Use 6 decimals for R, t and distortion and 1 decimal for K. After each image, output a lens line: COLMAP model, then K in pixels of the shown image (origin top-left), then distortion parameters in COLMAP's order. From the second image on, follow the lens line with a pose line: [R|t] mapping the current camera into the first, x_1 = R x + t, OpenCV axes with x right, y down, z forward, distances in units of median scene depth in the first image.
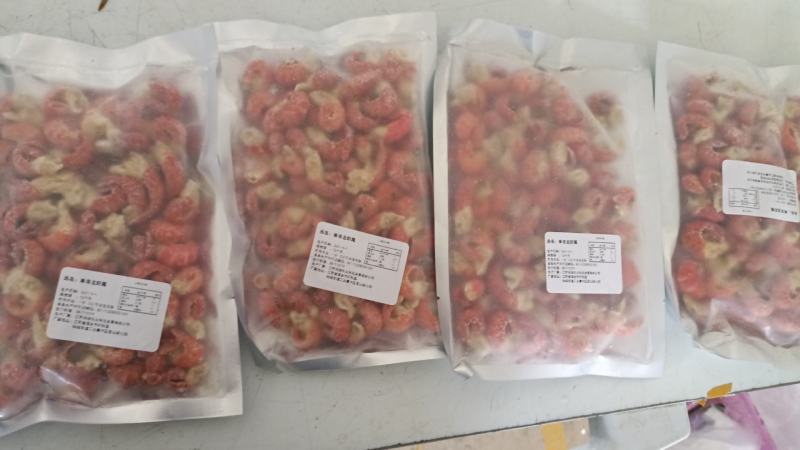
lens RADIAL K [[530.0, 0, 400.0], [0, 530.0, 225.0], [0, 0, 1]] dist [0.002713, -0.026059]
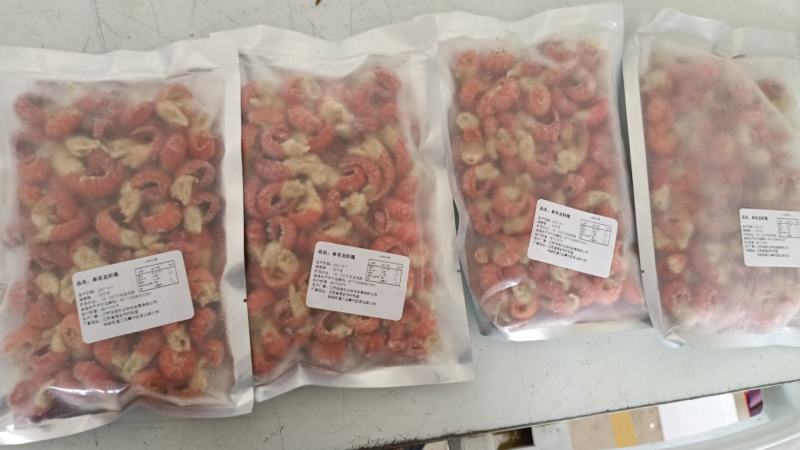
lens RADIAL K [[530.0, 0, 400.0], [0, 530.0, 225.0], [0, 0, 1]] dist [0.002713, -0.026059]
pose [[0.999790, -0.009625, -0.018110, -0.405303], [0.009419, 0.999891, -0.011389, 0.054404], [0.018217, 0.011216, 0.999771, -0.065899]]
